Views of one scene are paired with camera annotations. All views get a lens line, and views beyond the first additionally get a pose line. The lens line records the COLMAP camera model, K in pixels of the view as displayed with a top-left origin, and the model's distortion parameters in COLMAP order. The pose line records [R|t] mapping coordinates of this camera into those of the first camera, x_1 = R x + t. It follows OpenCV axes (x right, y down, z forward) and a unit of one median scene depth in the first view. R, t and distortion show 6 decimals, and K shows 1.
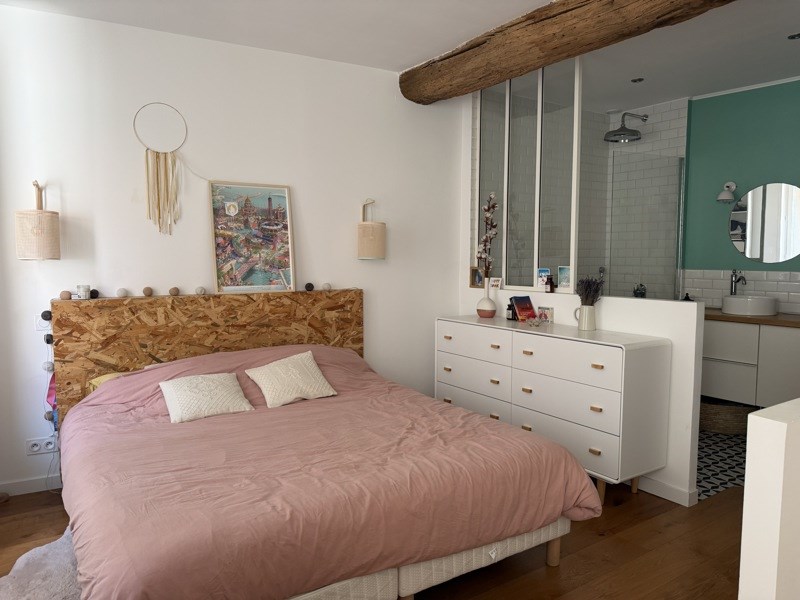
lens RADIAL K [[558.6, 0, 400.0], [0, 558.6, 300.0], [0, 0, 1]] dist [0.000618, -0.000648]
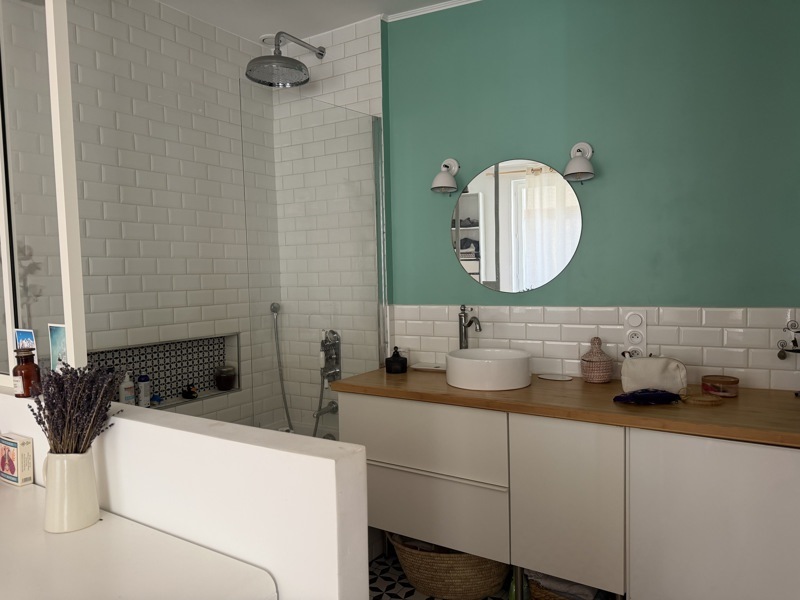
lens RADIAL K [[558.2, 0, 400.0], [0, 558.2, 300.0], [0, 0, 1]] dist [0.057089, -0.000641]
pose [[0.917740, -0.037339, 0.395422, 0.283663], [0.053473, 0.998123, -0.029857, -0.042475], [-0.393565, 0.048546, 0.918014, 0.451171]]
